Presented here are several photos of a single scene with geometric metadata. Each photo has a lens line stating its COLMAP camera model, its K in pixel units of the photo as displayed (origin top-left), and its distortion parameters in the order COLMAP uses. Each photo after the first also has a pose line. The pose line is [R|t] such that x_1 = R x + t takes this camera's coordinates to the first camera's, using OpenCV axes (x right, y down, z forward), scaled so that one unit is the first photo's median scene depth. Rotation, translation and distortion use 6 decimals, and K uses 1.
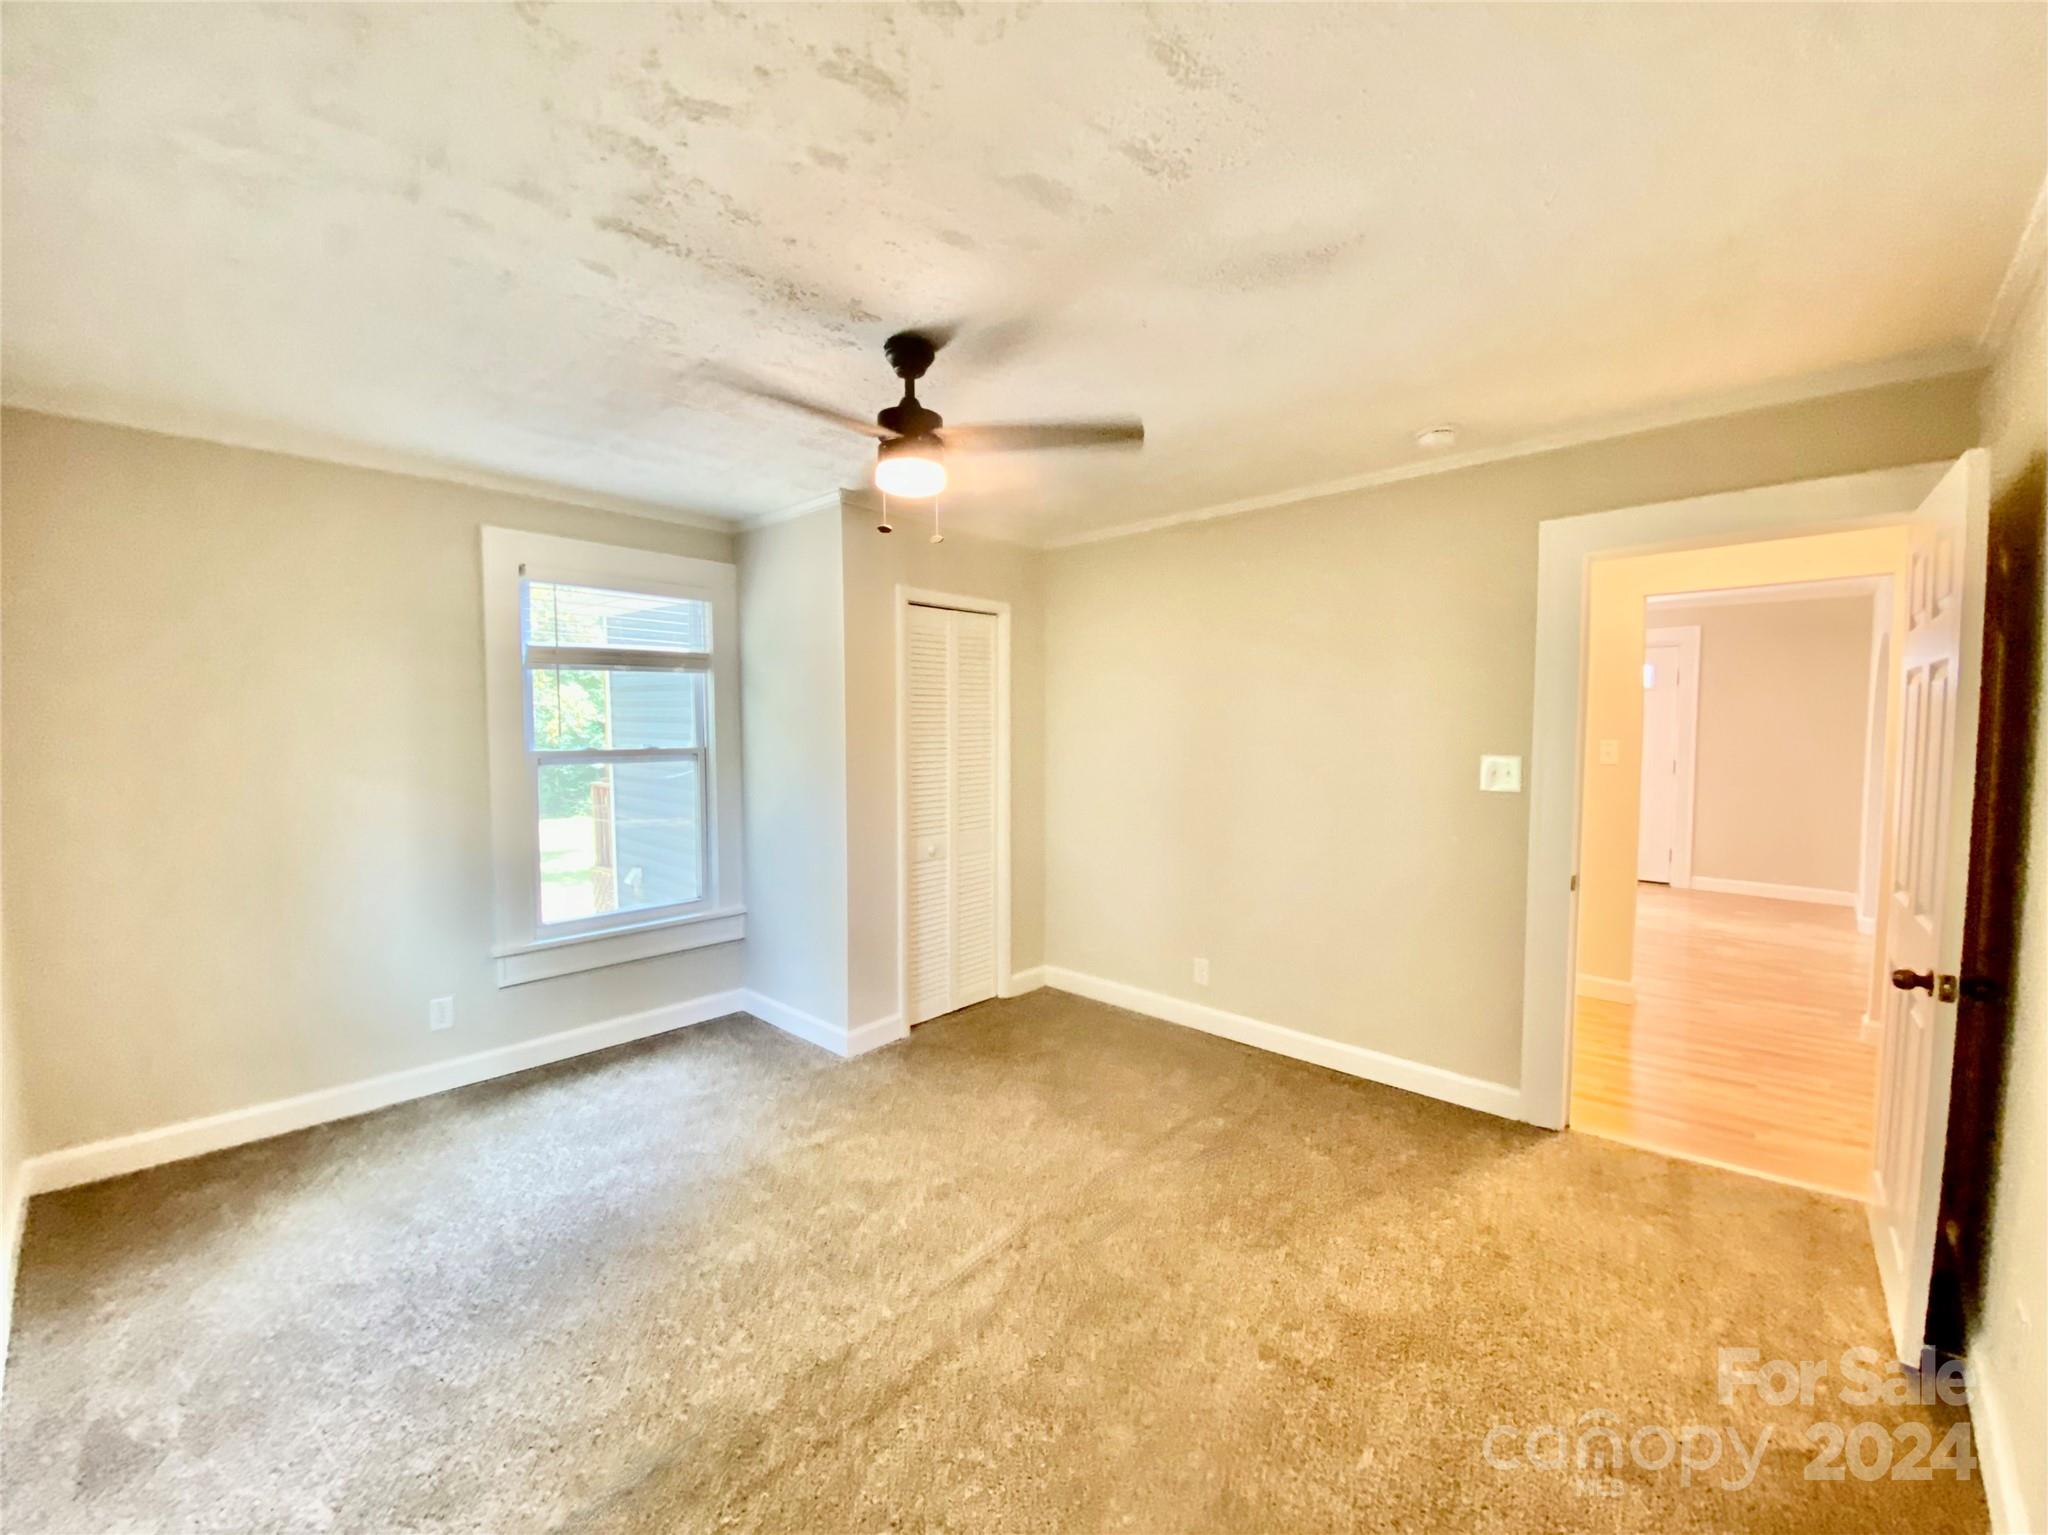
lens RADIAL K [[852.0, 0, 1017.4], [0, 852.0, 761.6], [0, 0, 1]] dist [0.028058, -0.023362]
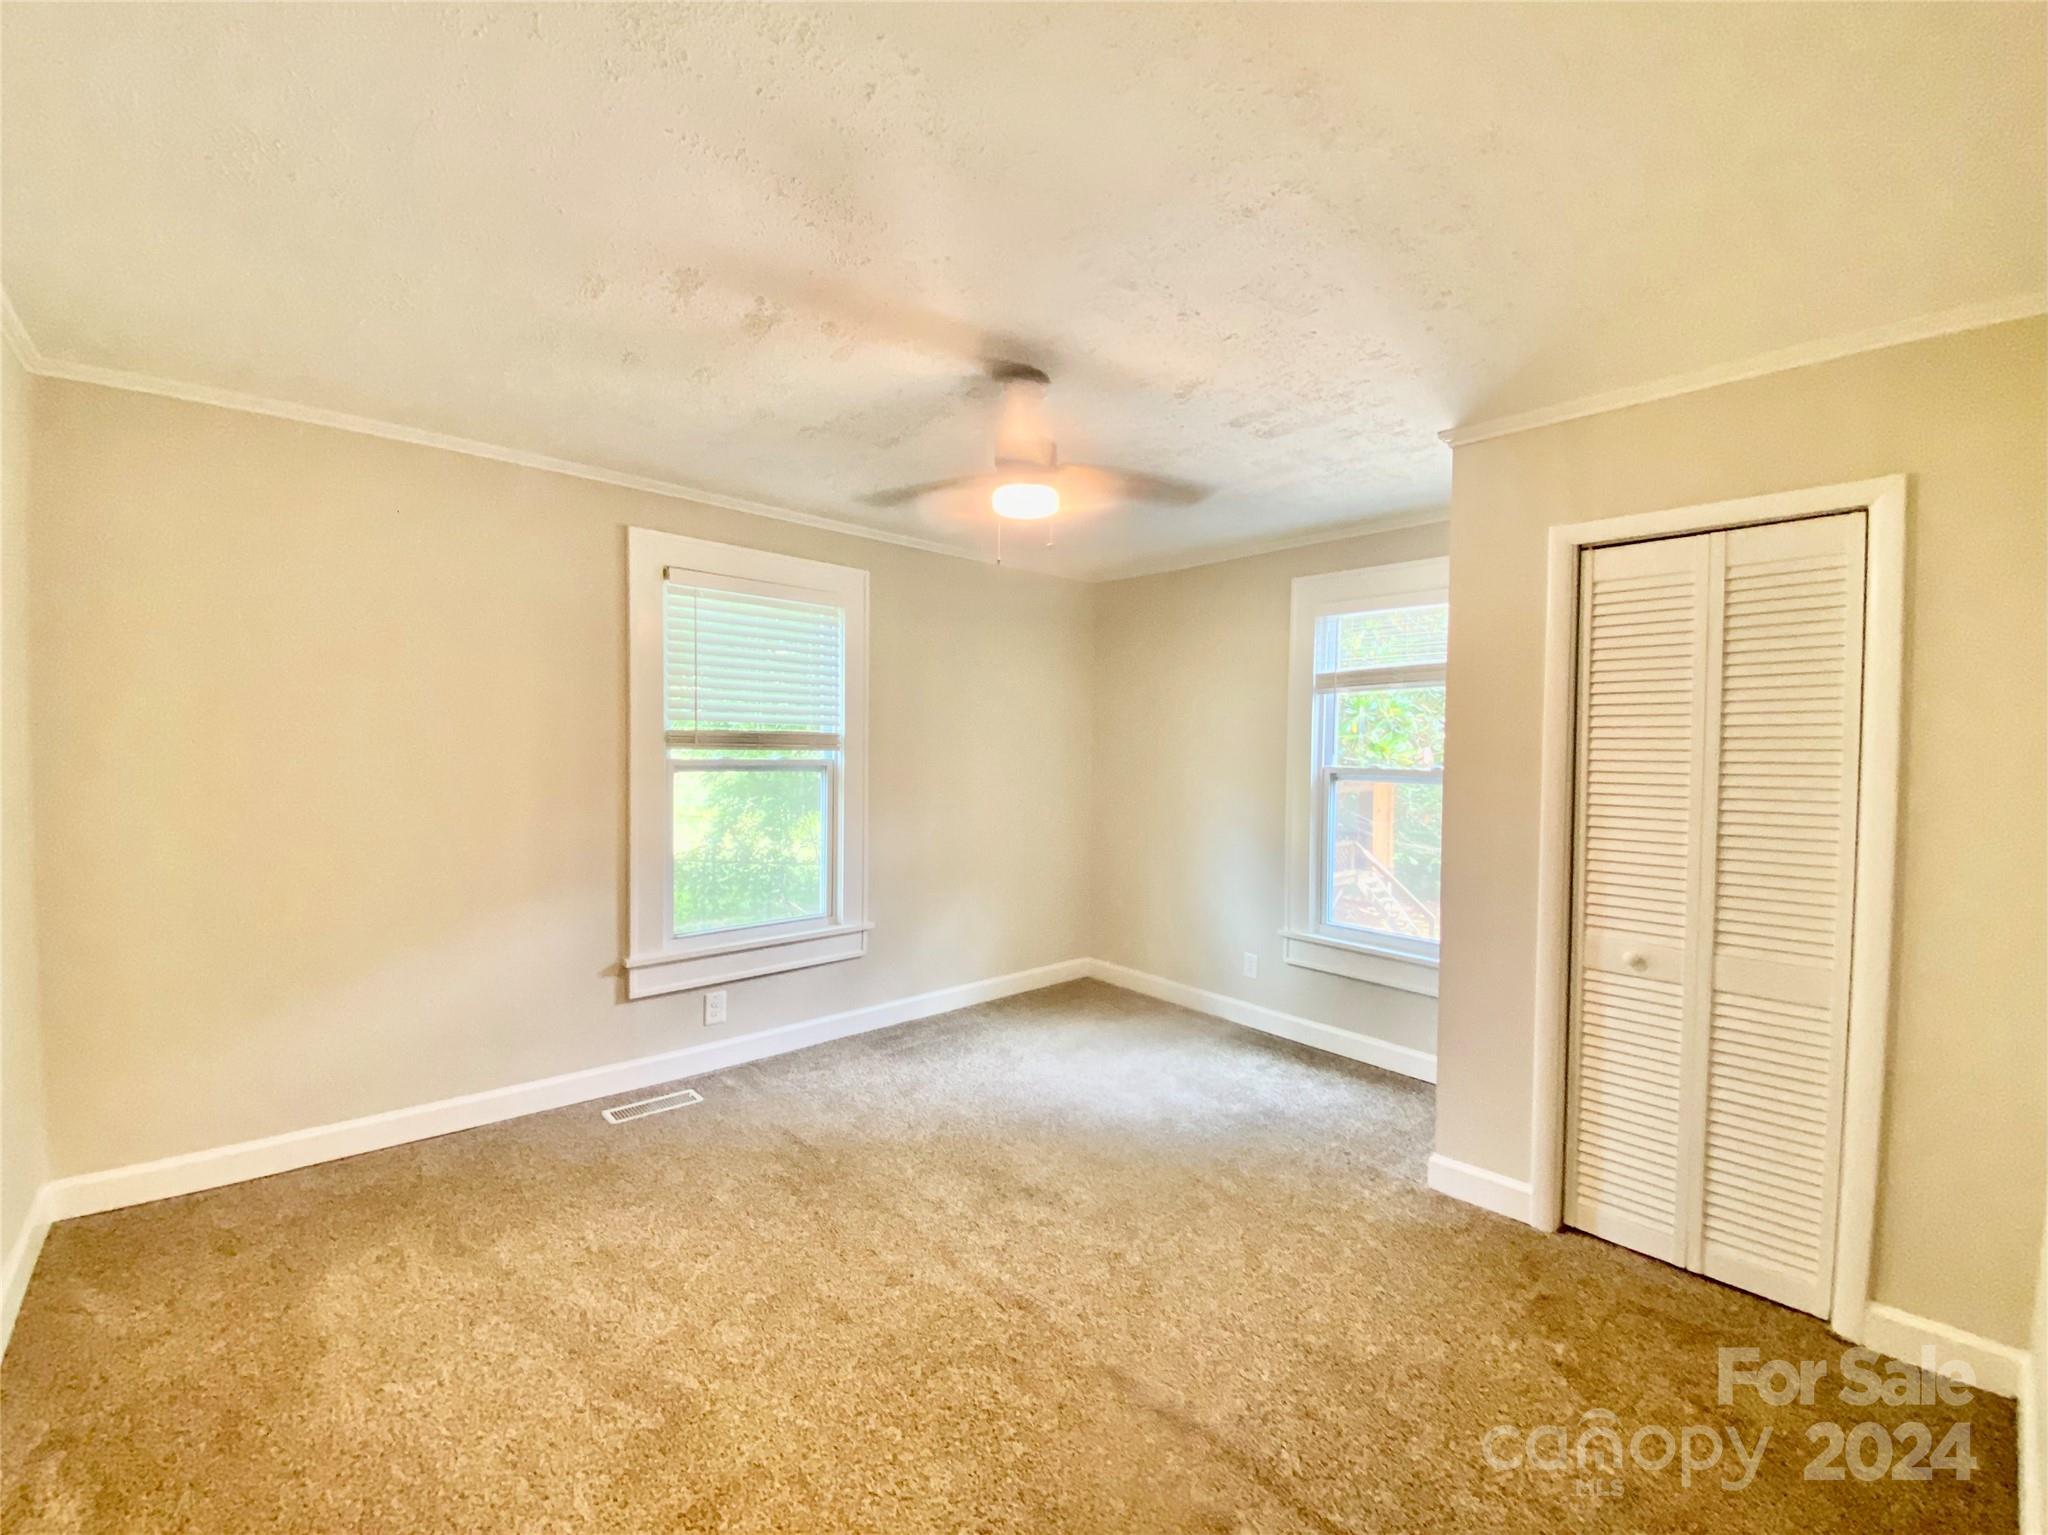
lens RADIAL K [[852.0, 0, 1017.4], [0, 852.0, 761.6], [0, 0, 1]] dist [0.028058, -0.023362]
pose [[-0.107145, 0.017386, -0.994091, 0.615011], [-0.061042, 0.997846, 0.024031, -0.021697], [0.992368, 0.063256, -0.105853, 0.740446]]
